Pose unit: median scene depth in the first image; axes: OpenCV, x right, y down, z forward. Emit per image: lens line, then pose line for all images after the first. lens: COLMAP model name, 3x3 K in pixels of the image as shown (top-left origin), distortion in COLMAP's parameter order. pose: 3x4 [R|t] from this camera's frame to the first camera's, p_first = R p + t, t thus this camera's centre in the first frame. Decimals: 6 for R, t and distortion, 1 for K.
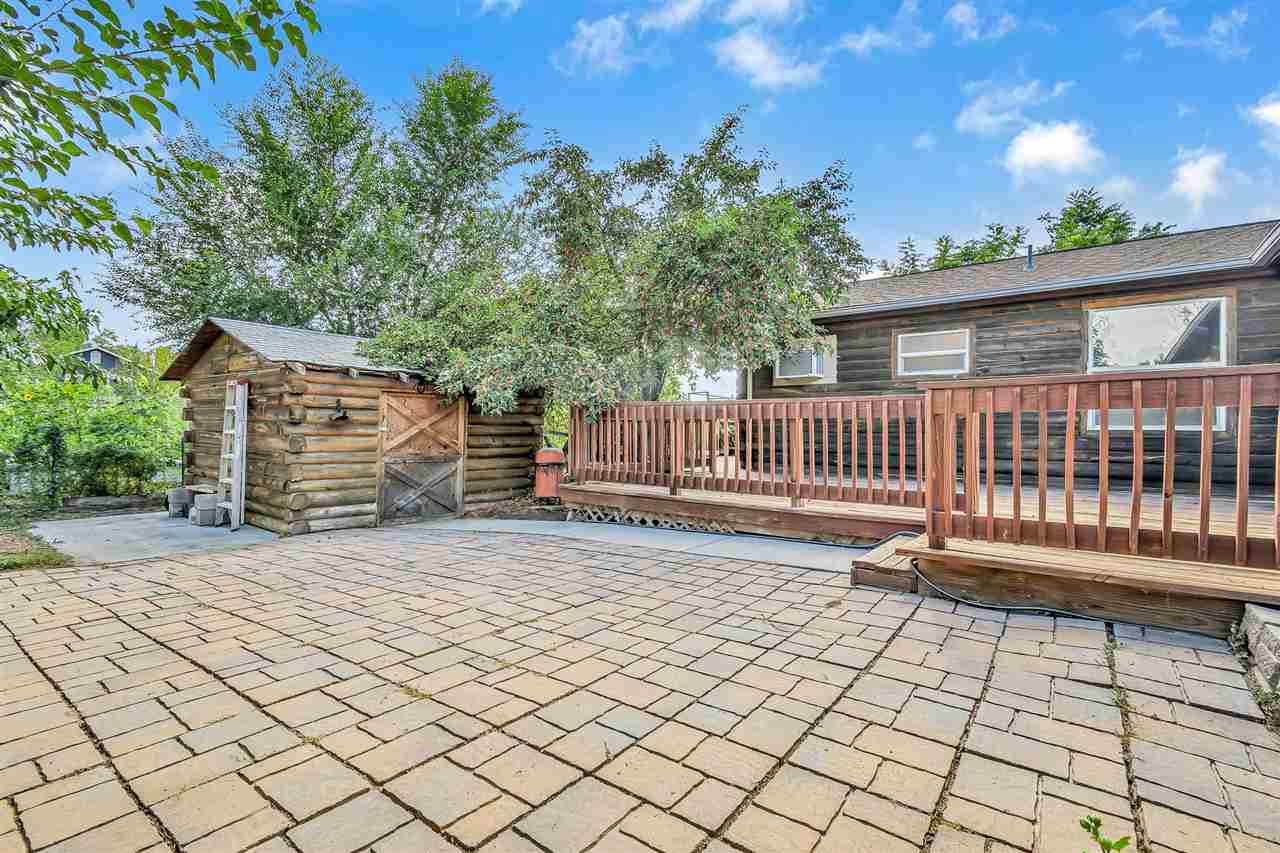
lens RADIAL K [[579.2, 0, 630.8], [0, 579.2, 432.1], [0, 0, 1]] dist [0.002812, -0.000768]
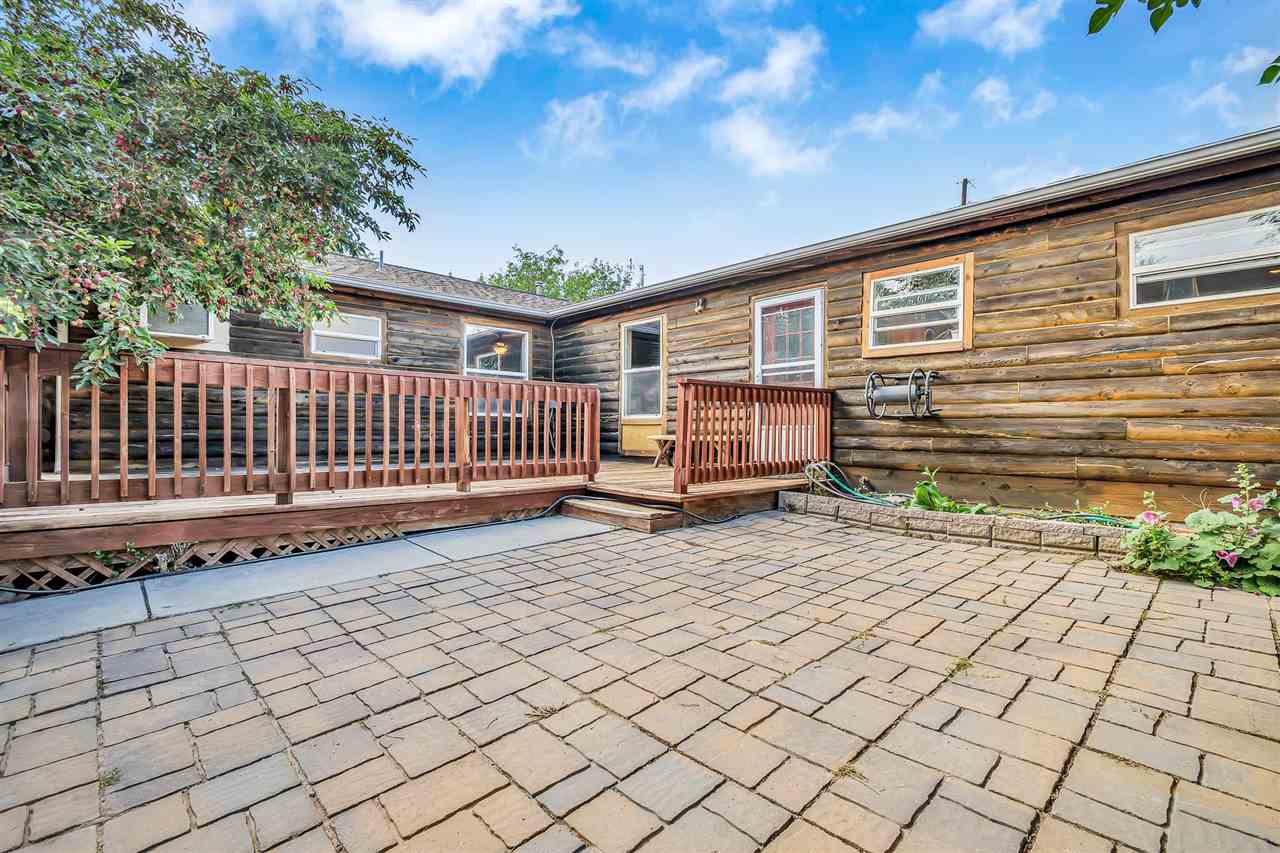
lens RADIAL K [[579.2, 0, 630.8], [0, 579.2, 432.1], [0, 0, 1]] dist [0.002812, -0.000768]
pose [[0.148412, -0.012700, 0.988844, -0.517785], [-0.007273, 0.999876, 0.013933, 0.014468], [-0.988899, -0.009260, 0.148301, 0.511354]]
